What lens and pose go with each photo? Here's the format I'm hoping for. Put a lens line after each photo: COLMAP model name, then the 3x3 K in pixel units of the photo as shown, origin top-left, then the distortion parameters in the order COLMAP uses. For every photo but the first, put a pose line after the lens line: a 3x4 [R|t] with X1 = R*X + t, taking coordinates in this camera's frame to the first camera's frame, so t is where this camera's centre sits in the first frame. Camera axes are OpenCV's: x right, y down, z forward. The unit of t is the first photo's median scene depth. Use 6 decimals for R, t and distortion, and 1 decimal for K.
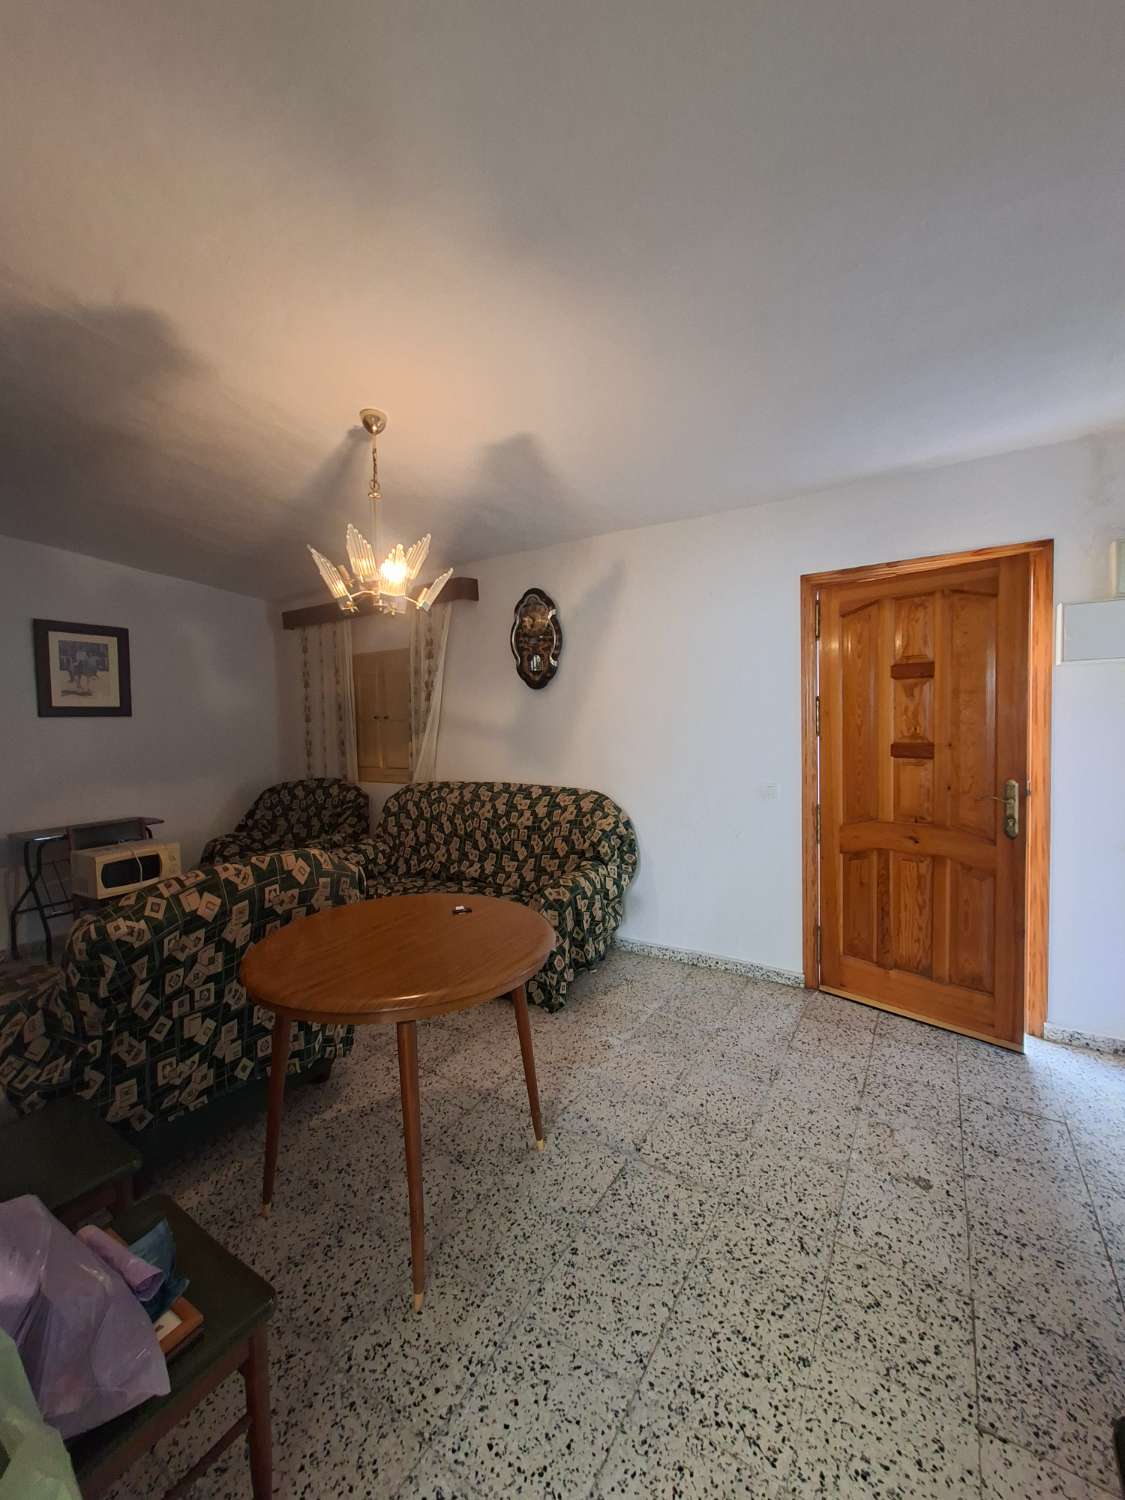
lens RADIAL K [[600.7, 0, 551.8], [0, 600.7, 757.3], [0, 0, 1]] dist [-0.007050, 0.001206]
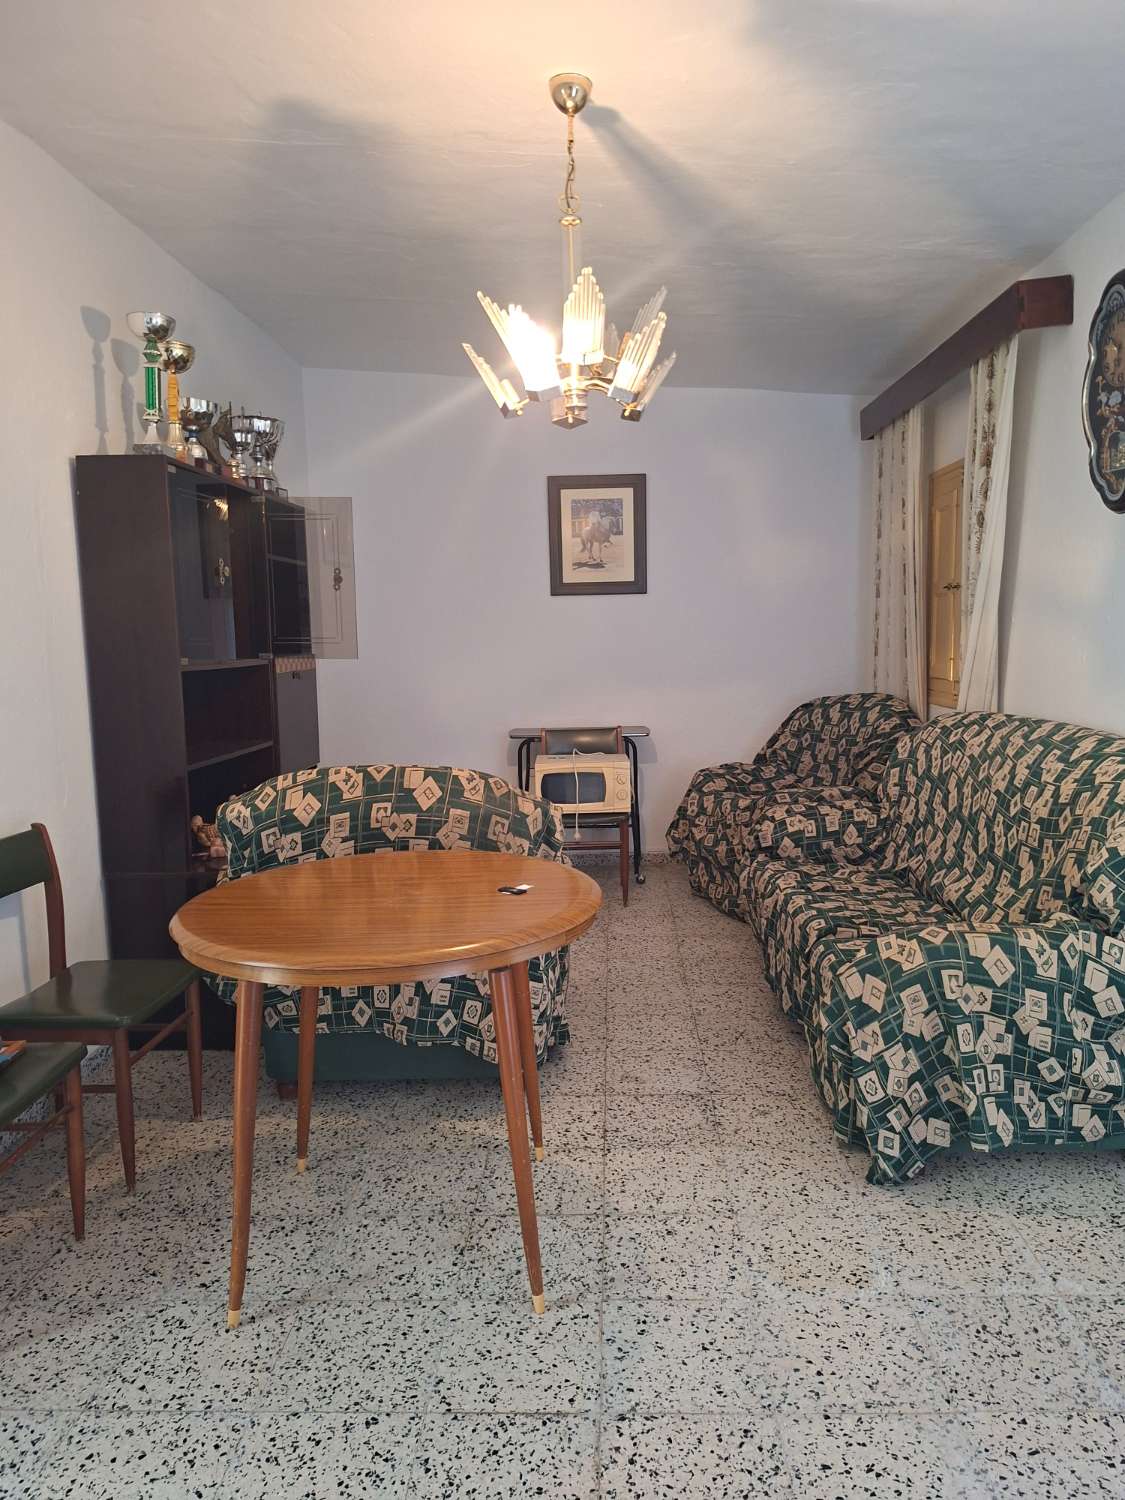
lens RADIAL K [[1039.7, 0, 569.2], [0, 1039.7, 765.0], [0, 0, 1]] dist [0.087037, -0.093369]
pose [[0.501649, 0.124756, -0.856028, 0.607867], [-0.042990, 0.991919, 0.119368, -0.009220], [0.864003, -0.023080, 0.502958, 0.372239]]
